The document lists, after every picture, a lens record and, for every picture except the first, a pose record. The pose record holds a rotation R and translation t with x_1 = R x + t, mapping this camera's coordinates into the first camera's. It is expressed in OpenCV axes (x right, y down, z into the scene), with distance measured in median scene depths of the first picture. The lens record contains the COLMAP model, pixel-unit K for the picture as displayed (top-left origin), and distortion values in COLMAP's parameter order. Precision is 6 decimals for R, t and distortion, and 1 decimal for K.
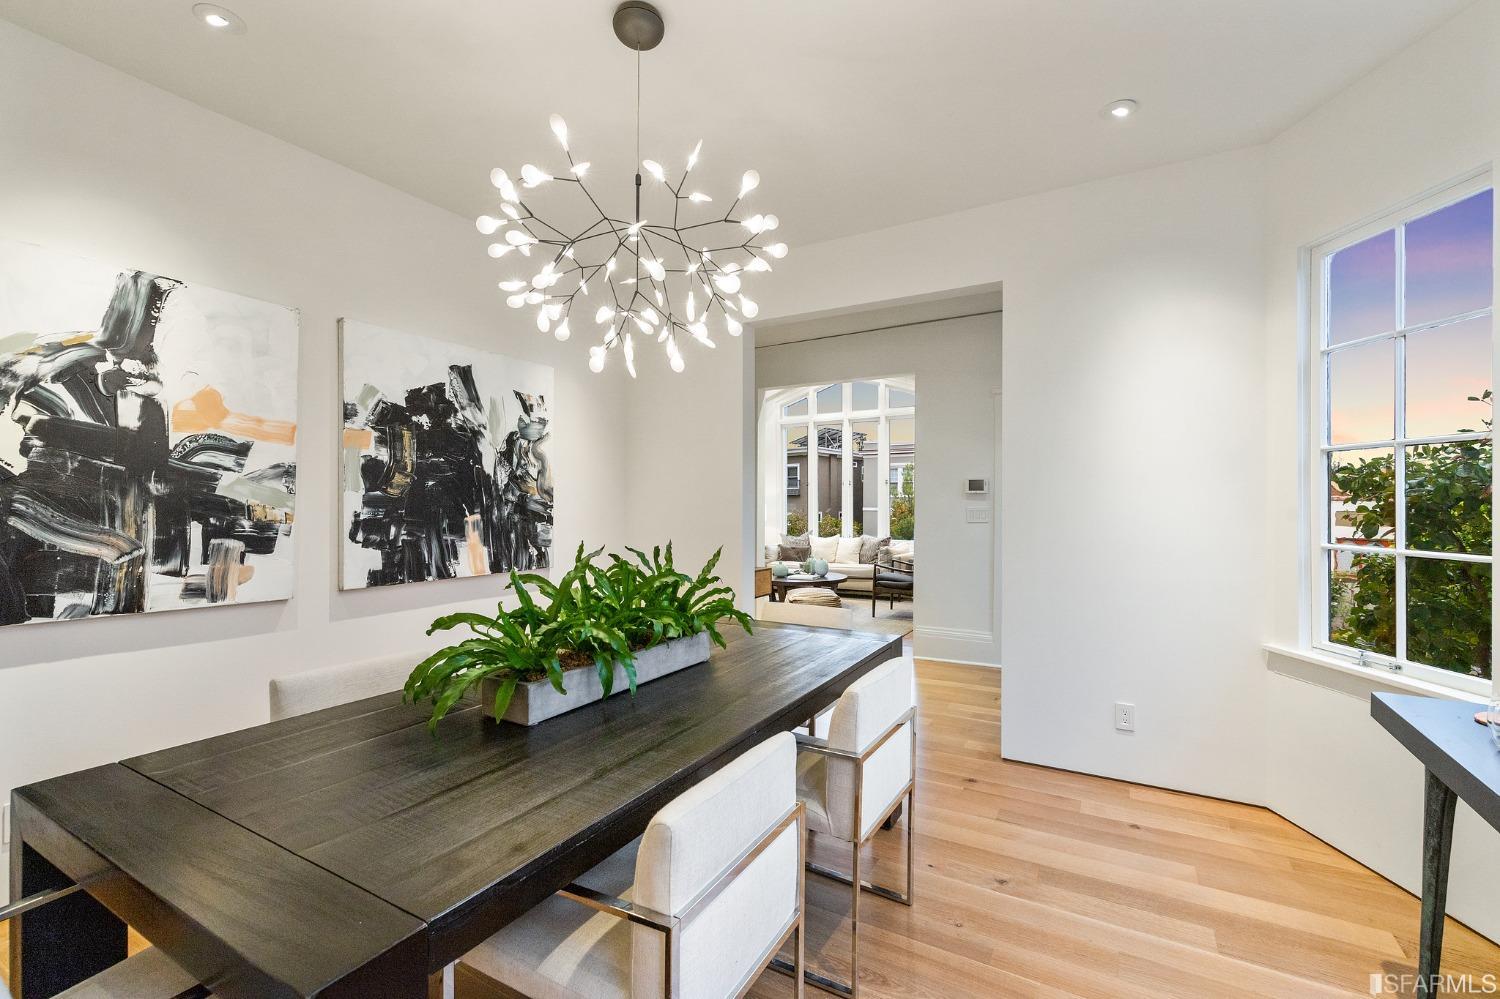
lens RADIAL K [[645.9, 0, 740.2], [0, 645.9, 502.7], [0, 0, 1]] dist [-0.003130, -0.000359]
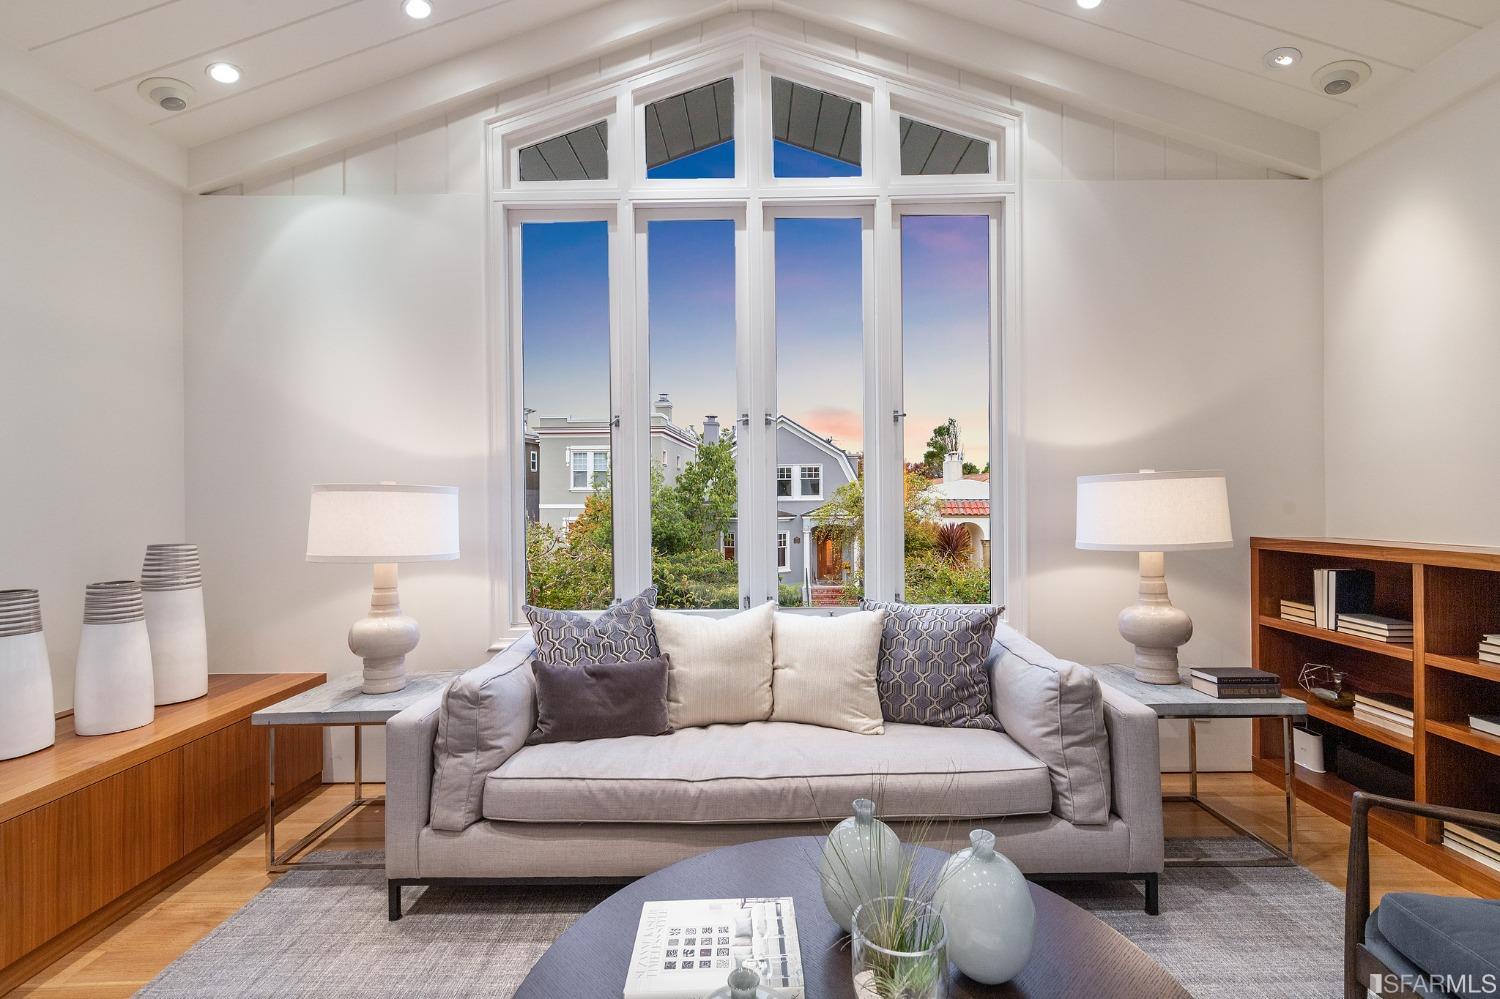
lens RADIAL K [[680.4, 0, 750.0], [0, 680.4, 499.5], [0, 0, 1]] dist [0.001485, -0.000134]
pose [[0.867337, -0.016393, 0.497451, 0.007443], [0.014541, 0.999865, 0.007597, 0.000904], [-0.497509, 0.000644, 0.867459, 0.729571]]
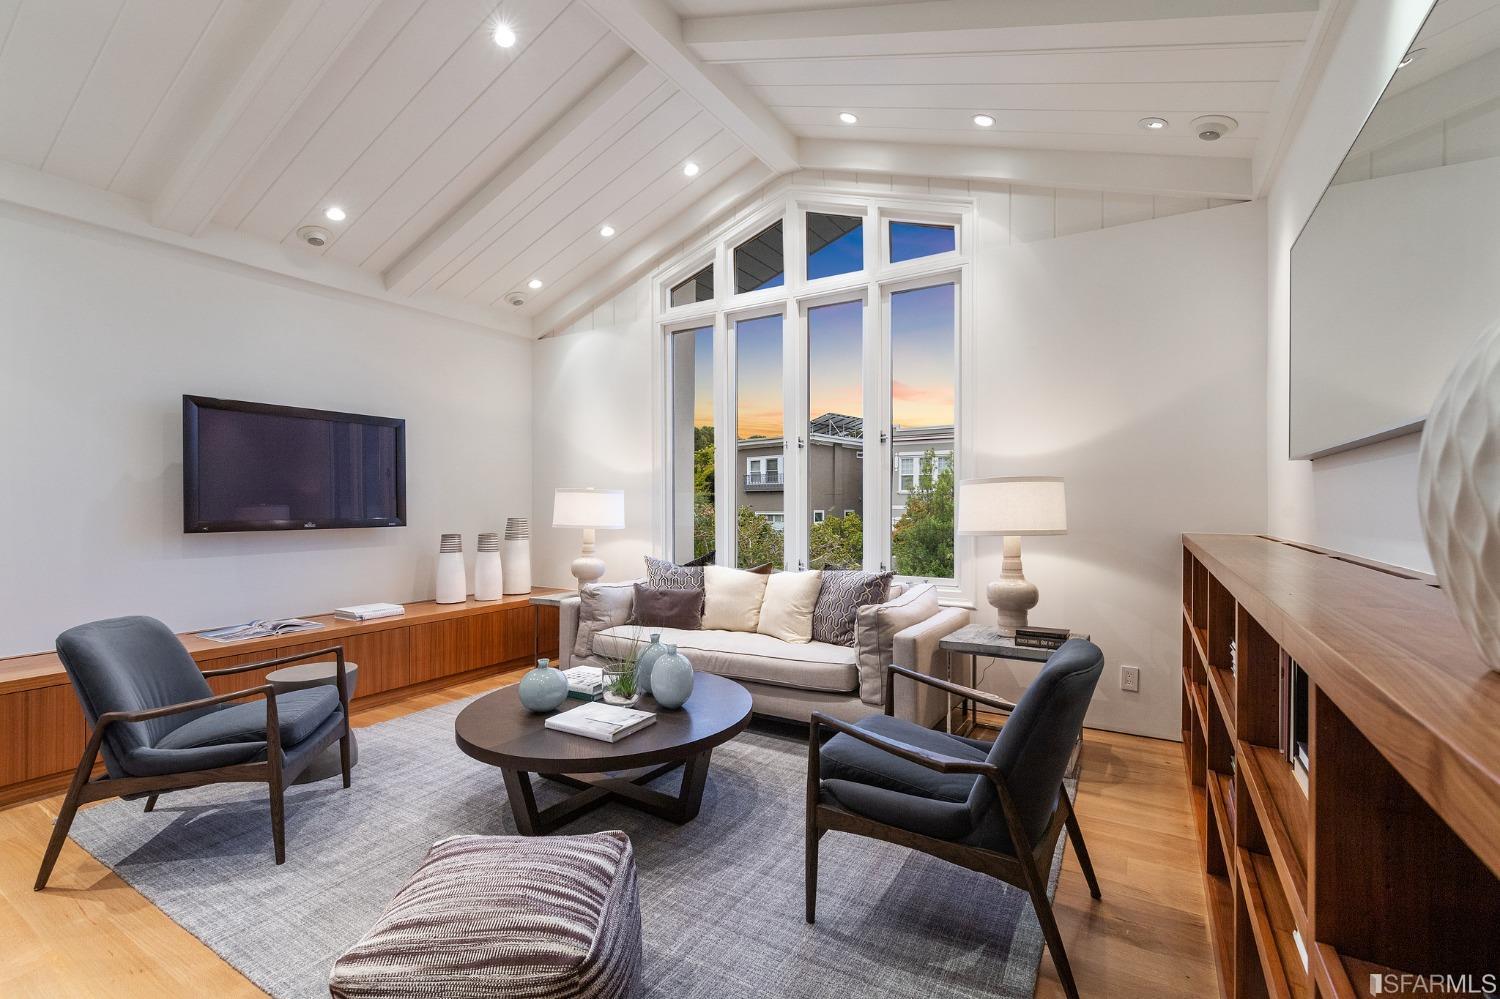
lens RADIAL K [[645.9, 0, 740.2], [0, 645.9, 502.7], [0, 0, 1]] dist [-0.003130, -0.000359]
pose [[0.999672, -0.008504, -0.024172, 0.139481], [0.008572, 0.999960, 0.002726, 0.005242], [0.024147, -0.002932, 0.999704, 0.554411]]
